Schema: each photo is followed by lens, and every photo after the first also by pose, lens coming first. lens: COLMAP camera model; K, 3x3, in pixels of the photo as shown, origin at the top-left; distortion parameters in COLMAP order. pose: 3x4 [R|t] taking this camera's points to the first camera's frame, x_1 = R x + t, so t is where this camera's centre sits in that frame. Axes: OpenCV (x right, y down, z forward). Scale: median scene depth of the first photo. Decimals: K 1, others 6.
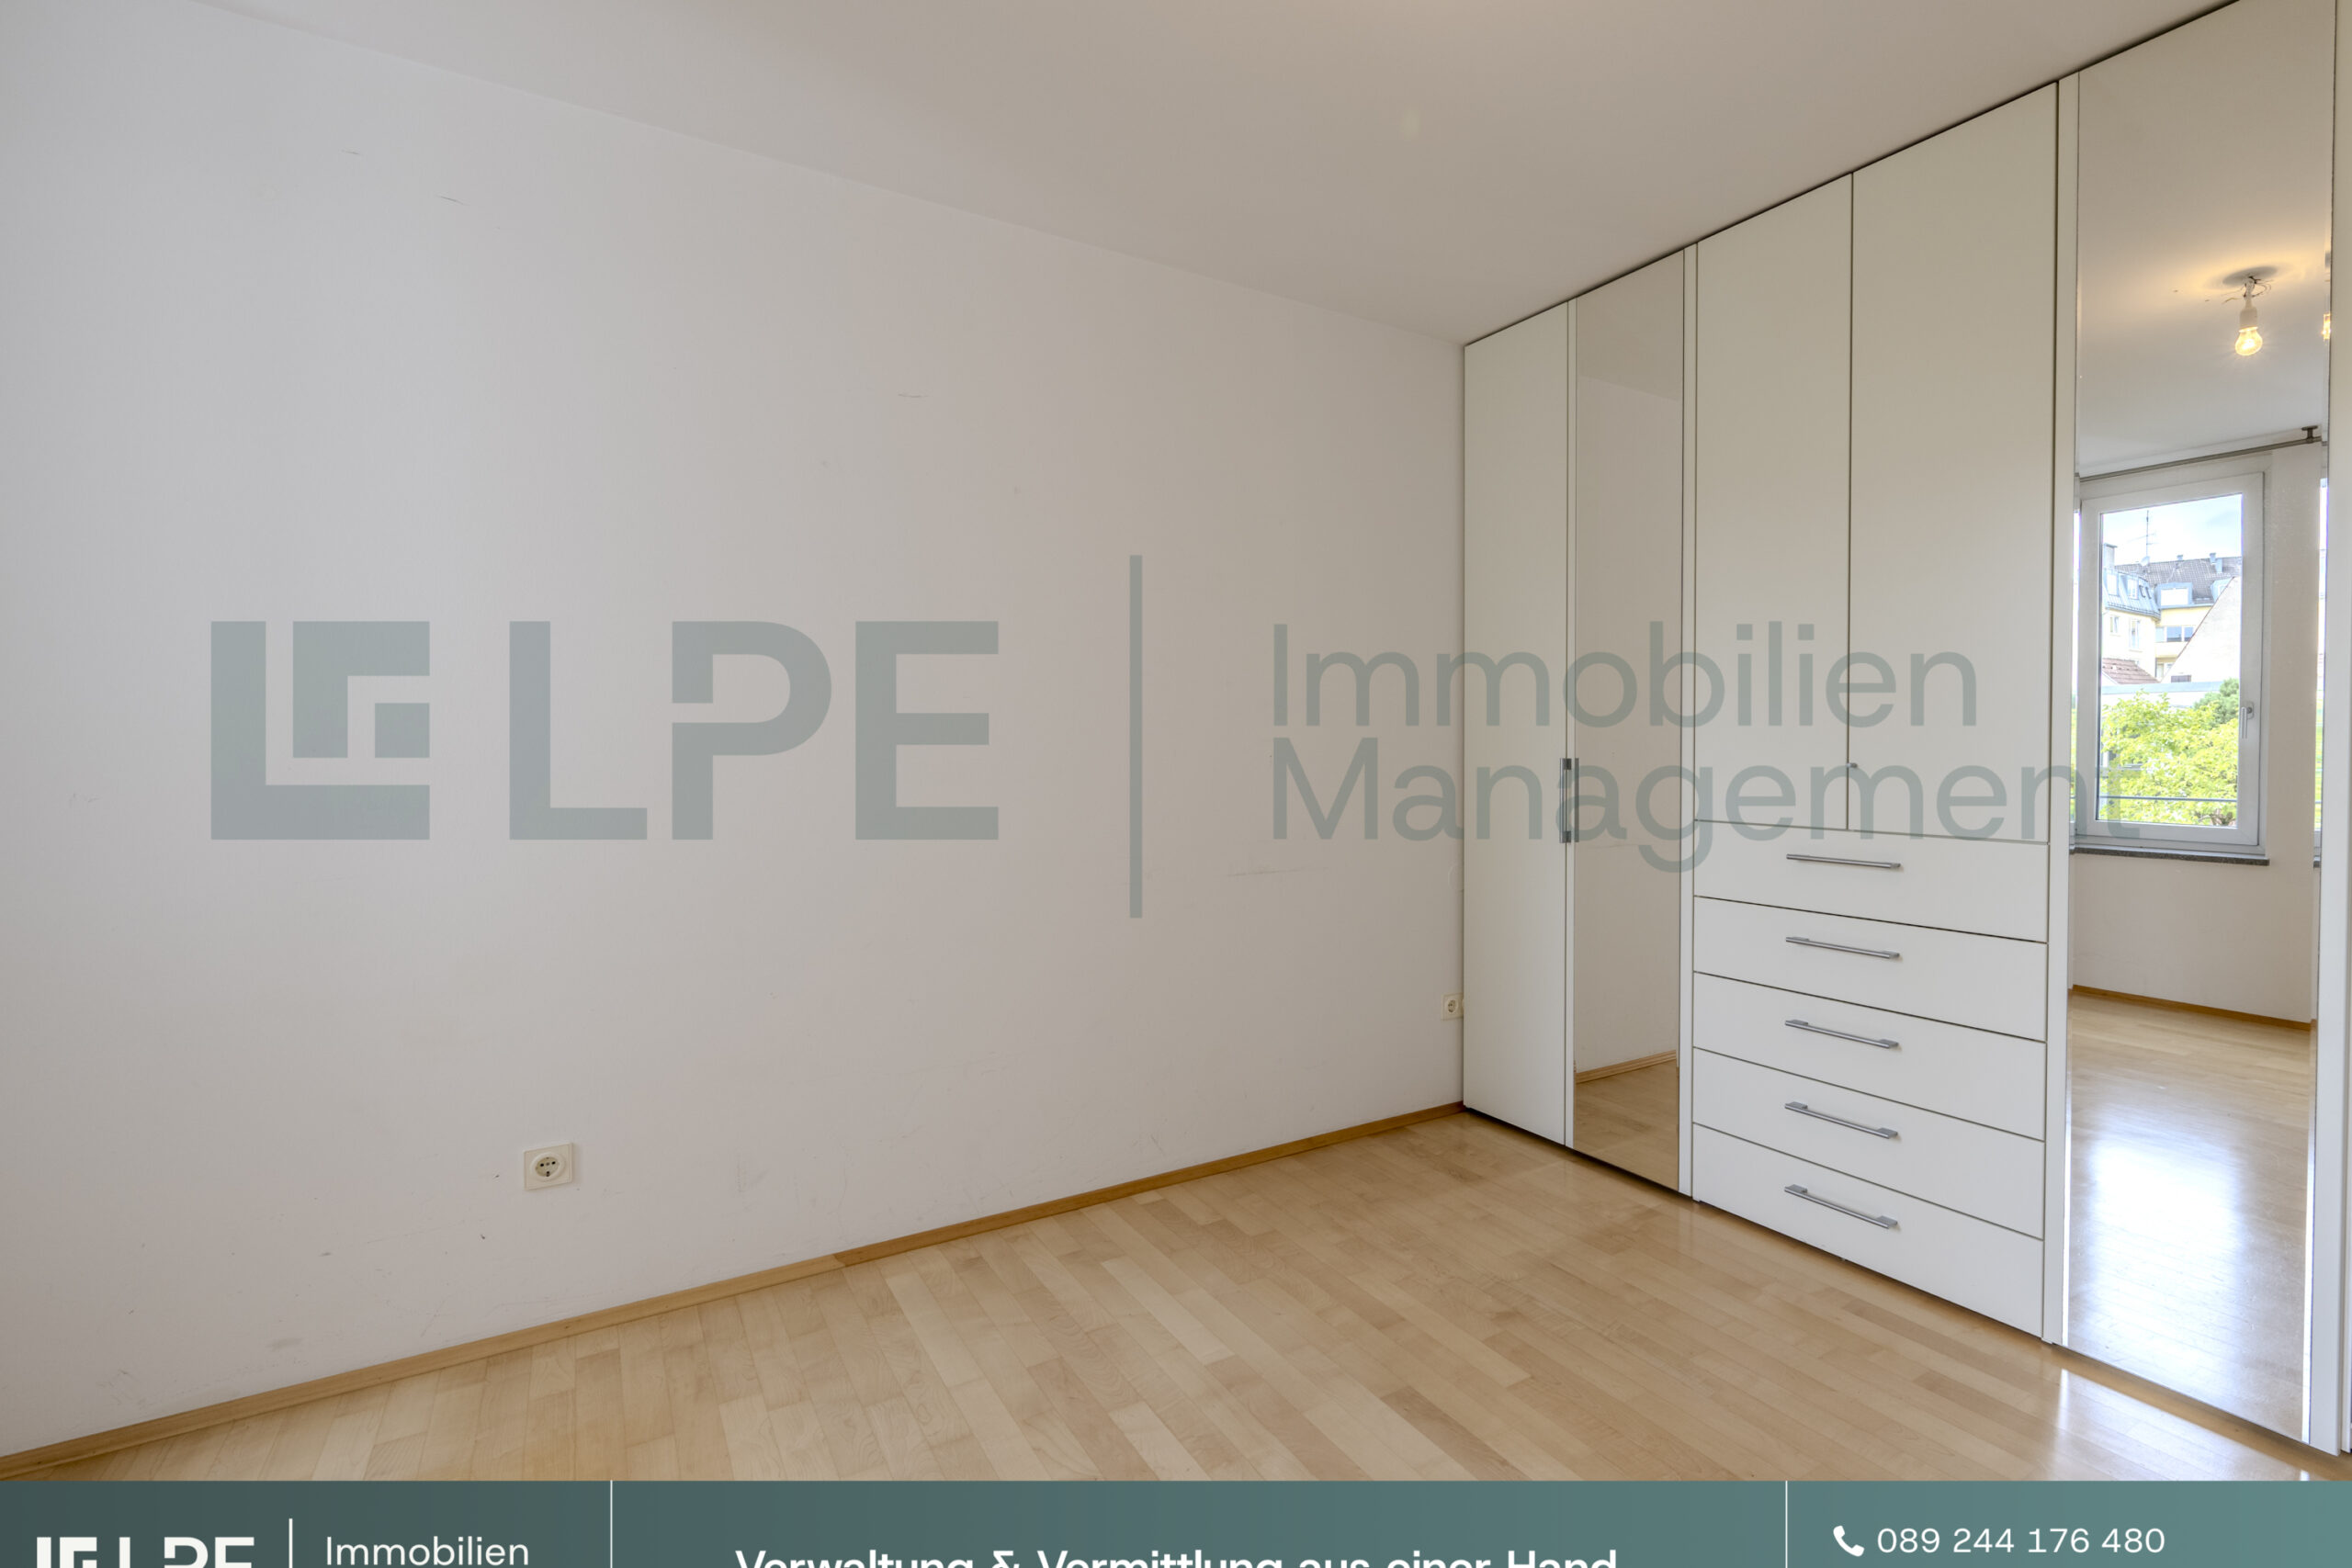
lens RADIAL K [[937.5, 0, 1175.9], [0, 937.5, 764.6], [0, 0, 1]] dist [-0.004287, -0.000317]
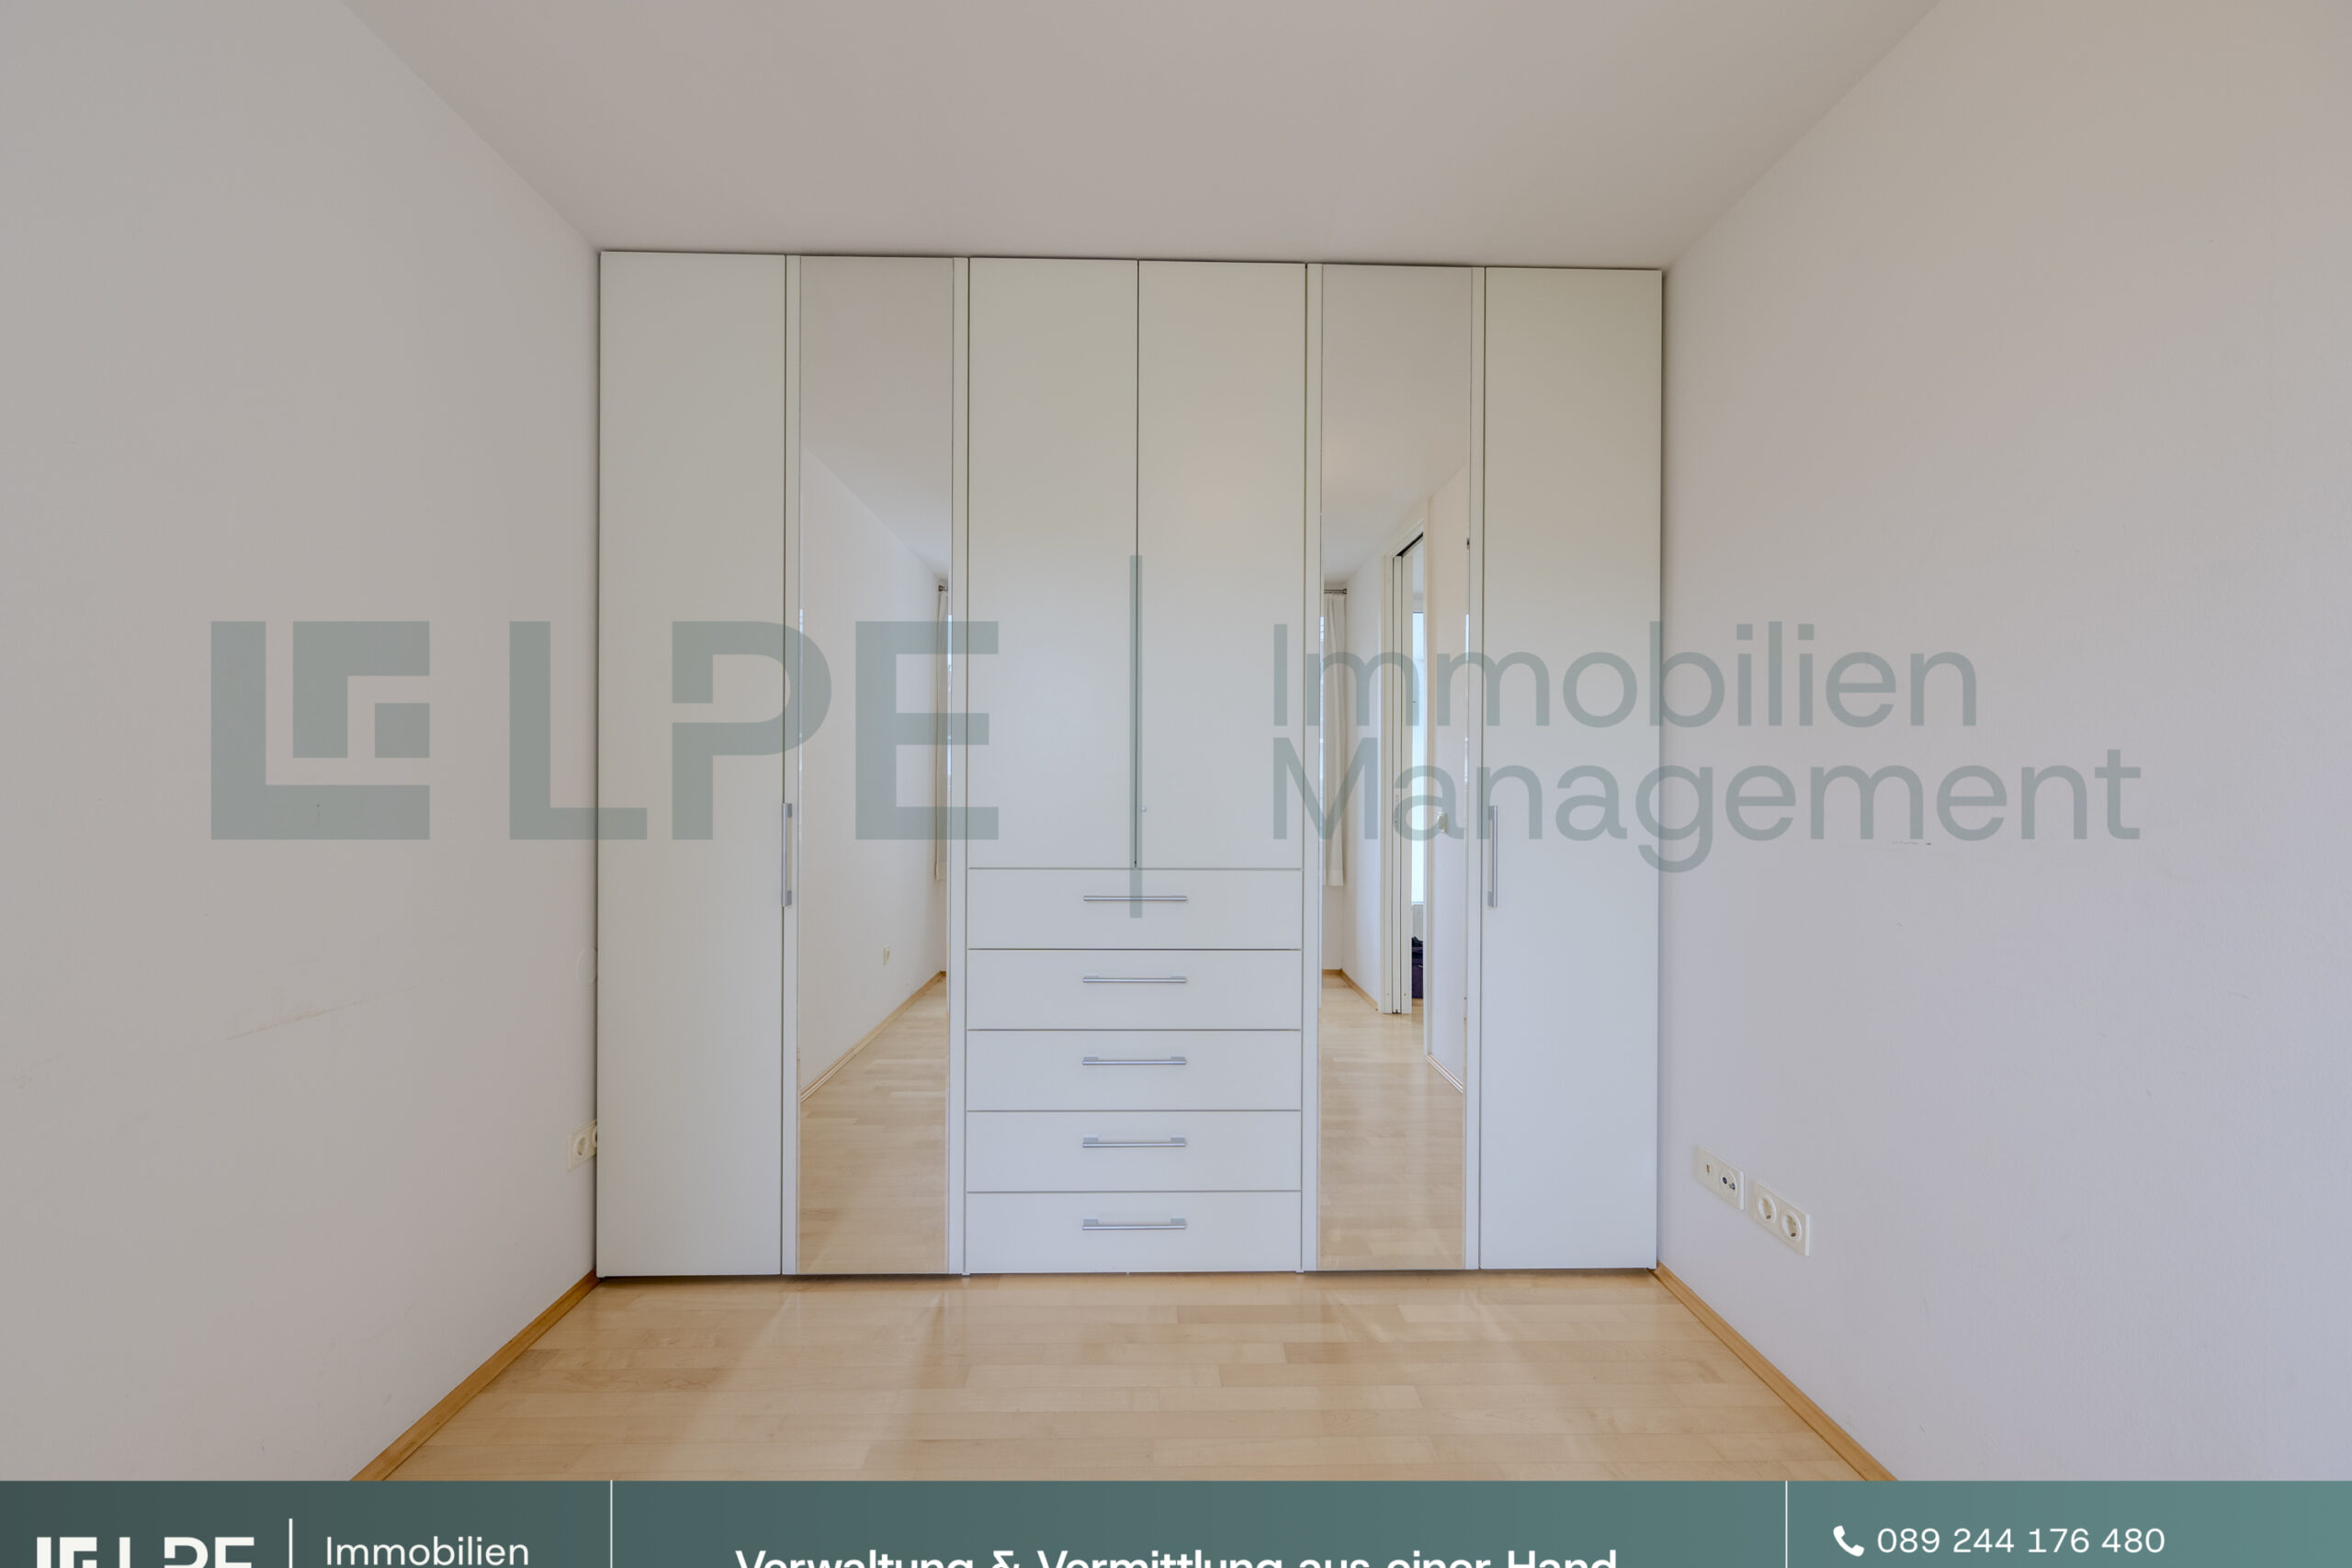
lens RADIAL K [[937.5, 0, 1177.4], [0, 937.5, 786.5], [0, 0, 1]] dist [-0.004287, -0.000317]
pose [[0.494472, -0.000011, 0.869194, -0.136562], [0.013928, 0.999872, -0.007911, -0.011343], [-0.869082, 0.016018, 0.494409, 0.302051]]
